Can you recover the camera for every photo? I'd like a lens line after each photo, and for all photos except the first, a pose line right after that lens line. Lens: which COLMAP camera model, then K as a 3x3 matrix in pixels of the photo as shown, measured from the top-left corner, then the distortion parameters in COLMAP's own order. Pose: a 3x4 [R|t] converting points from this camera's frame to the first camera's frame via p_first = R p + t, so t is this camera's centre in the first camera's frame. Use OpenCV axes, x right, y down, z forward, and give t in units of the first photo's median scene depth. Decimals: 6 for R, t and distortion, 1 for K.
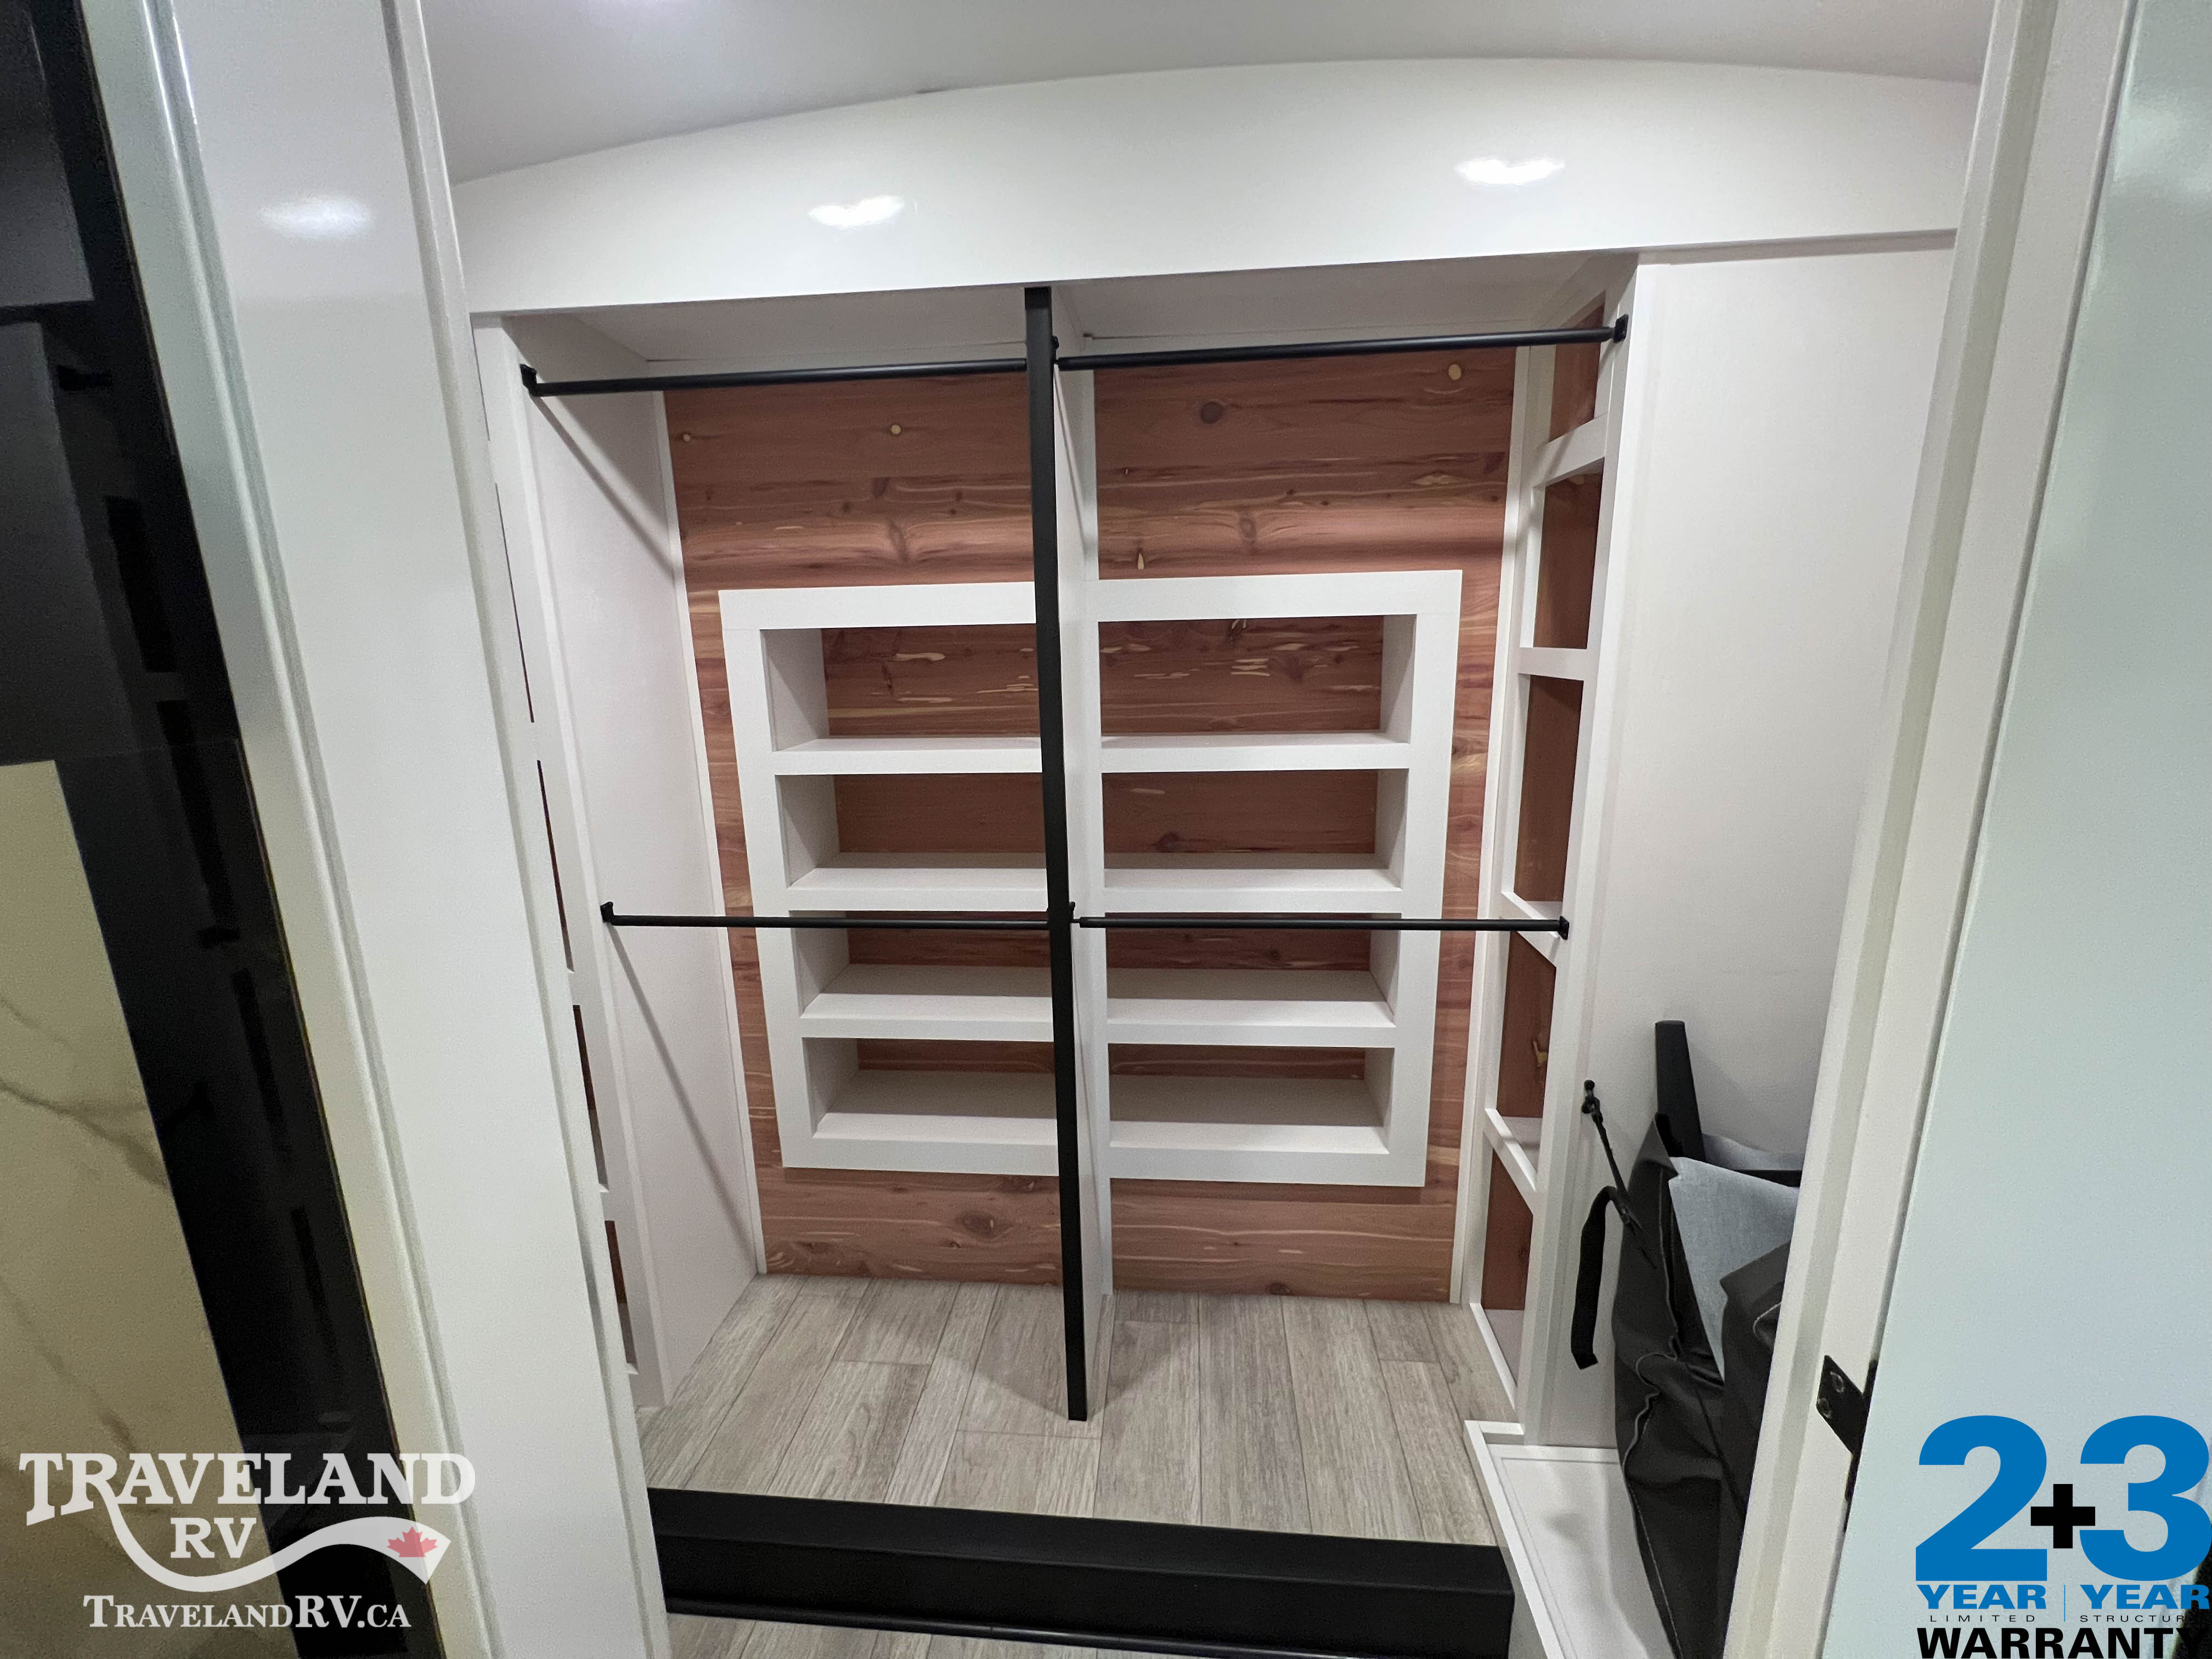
lens RADIAL K [[889.6, 0, 1106.0], [0, 889.6, 829.5], [0, 0, 1]] dist [-0.007546, 0.002874]
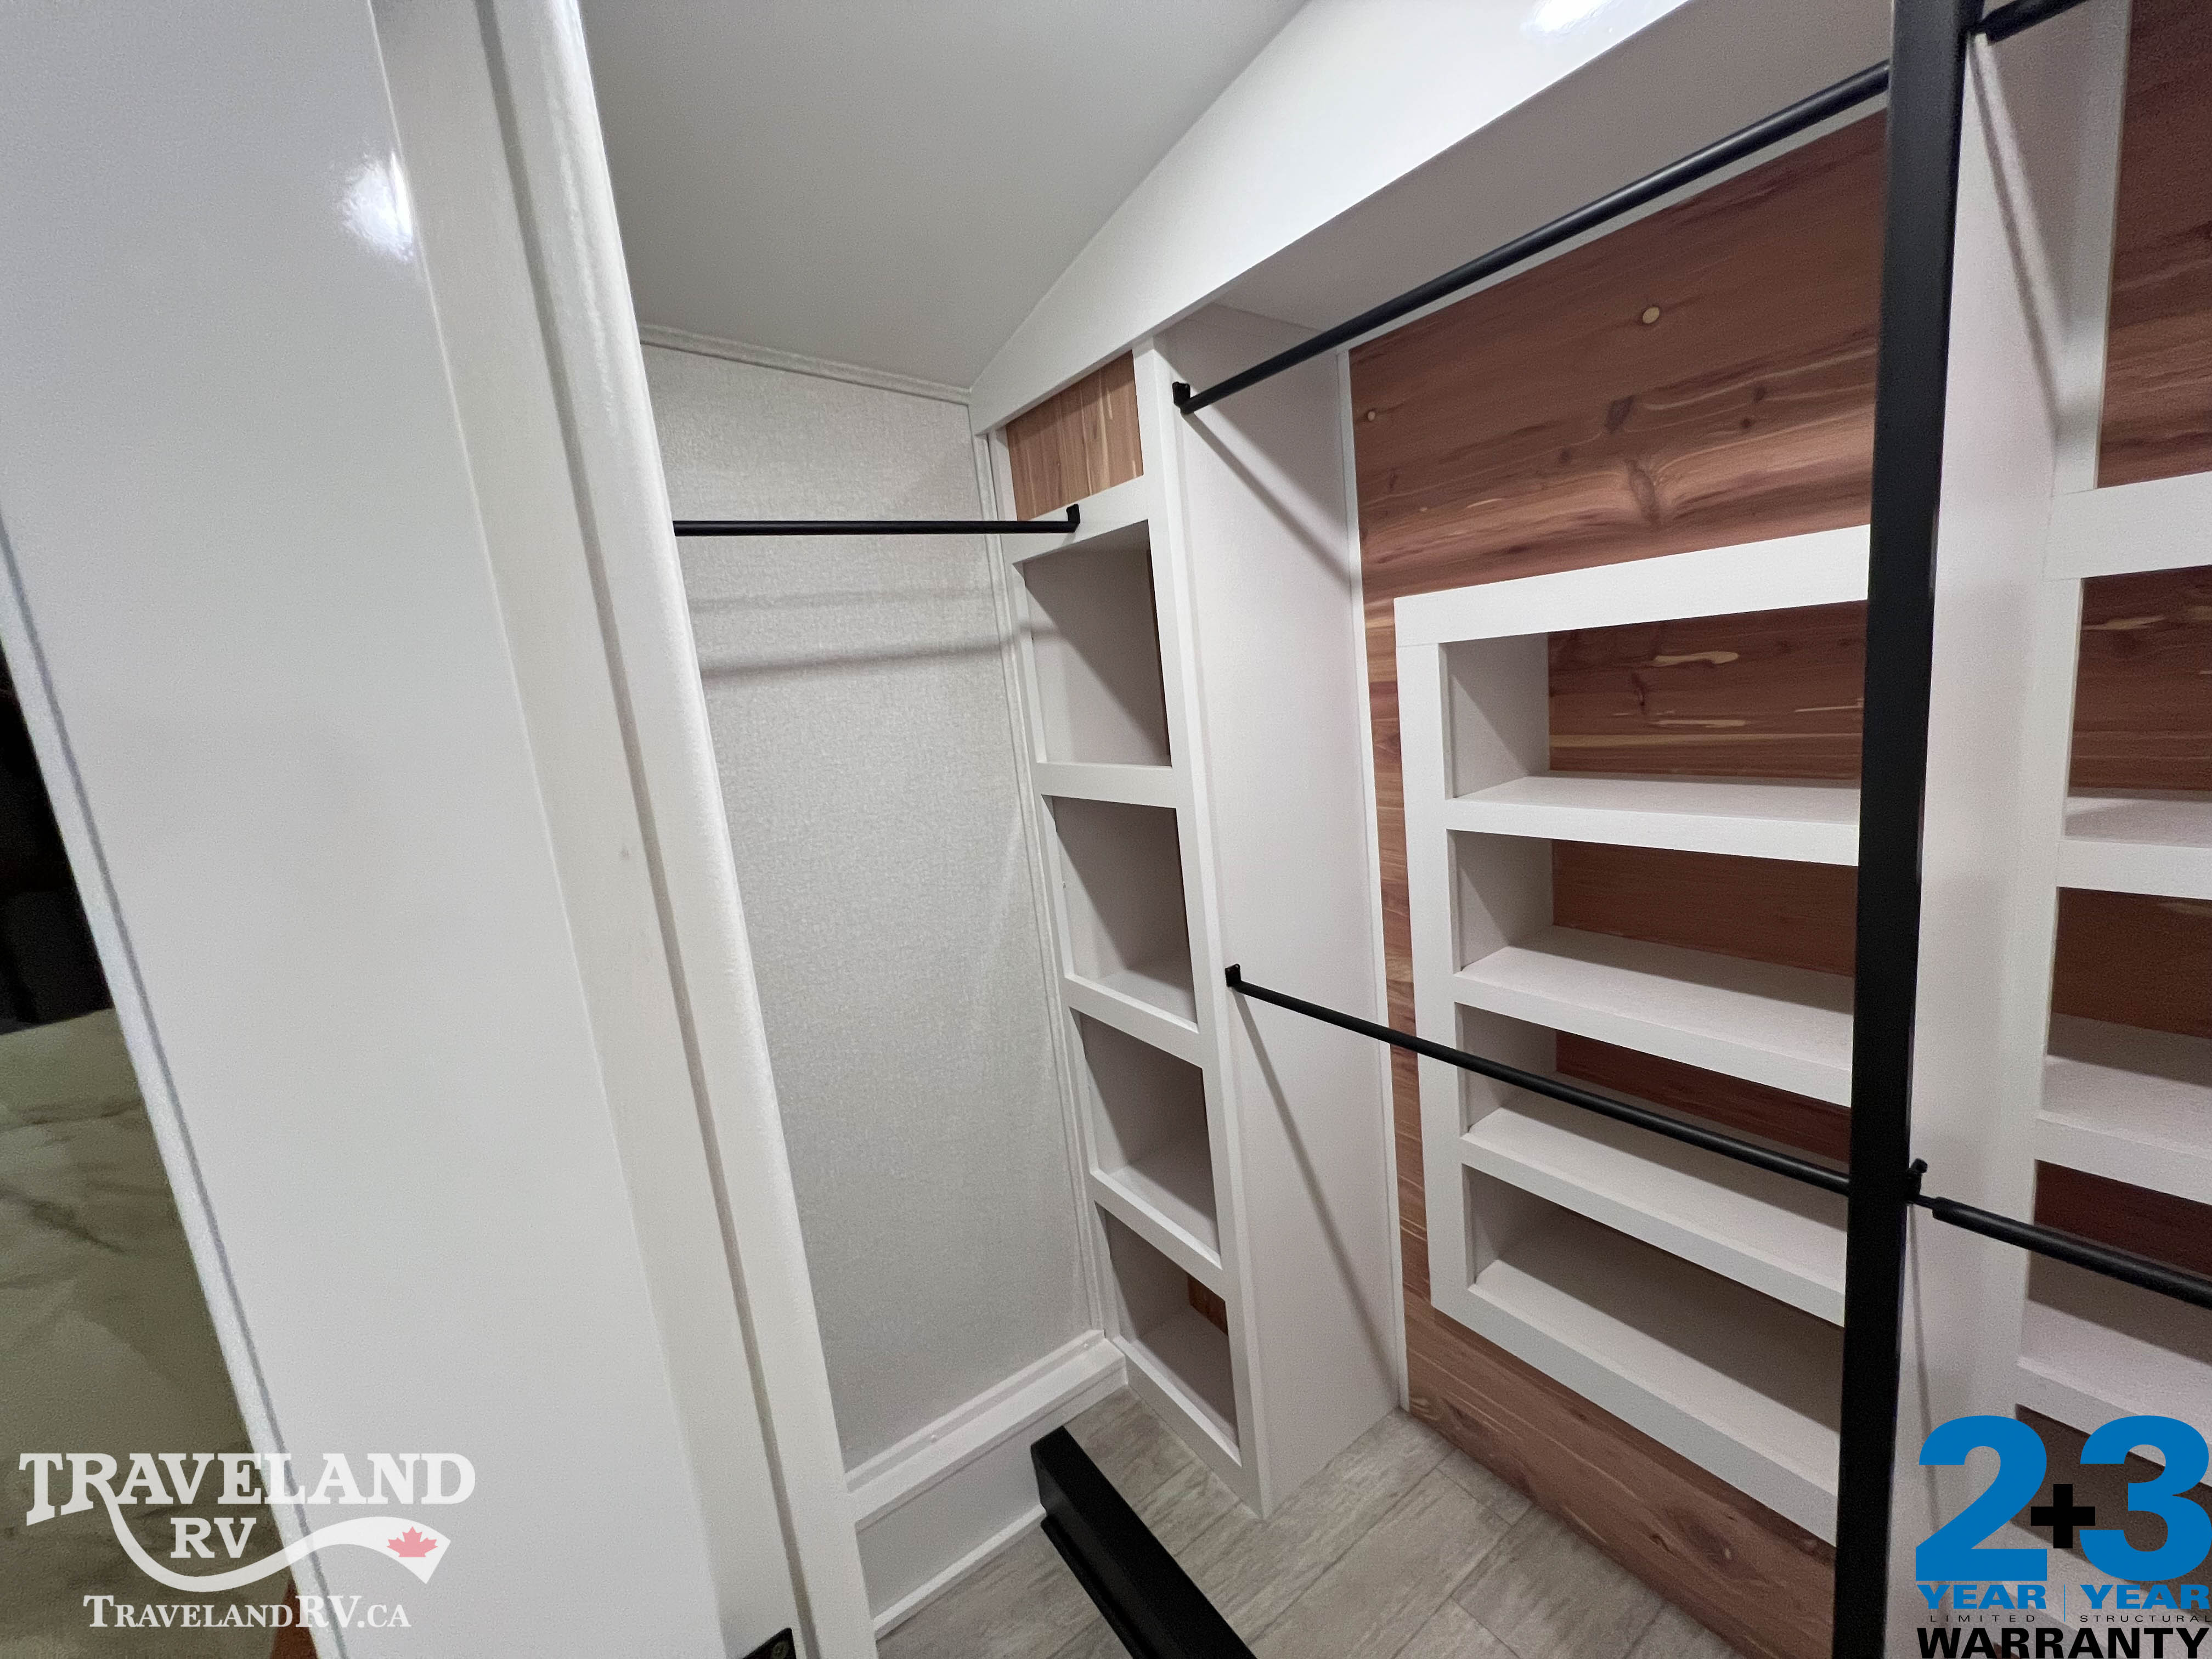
lens RADIAL K [[889.6, 0, 1106.0], [0, 889.6, 829.5], [0, 0, 1]] dist [-0.007546, 0.002874]
pose [[0.643534, 0.084914, -0.760693, 0.025555], [-0.069692, 0.996200, 0.052245, -0.082440], [0.762238, 0.019392, 0.647006, 0.277361]]
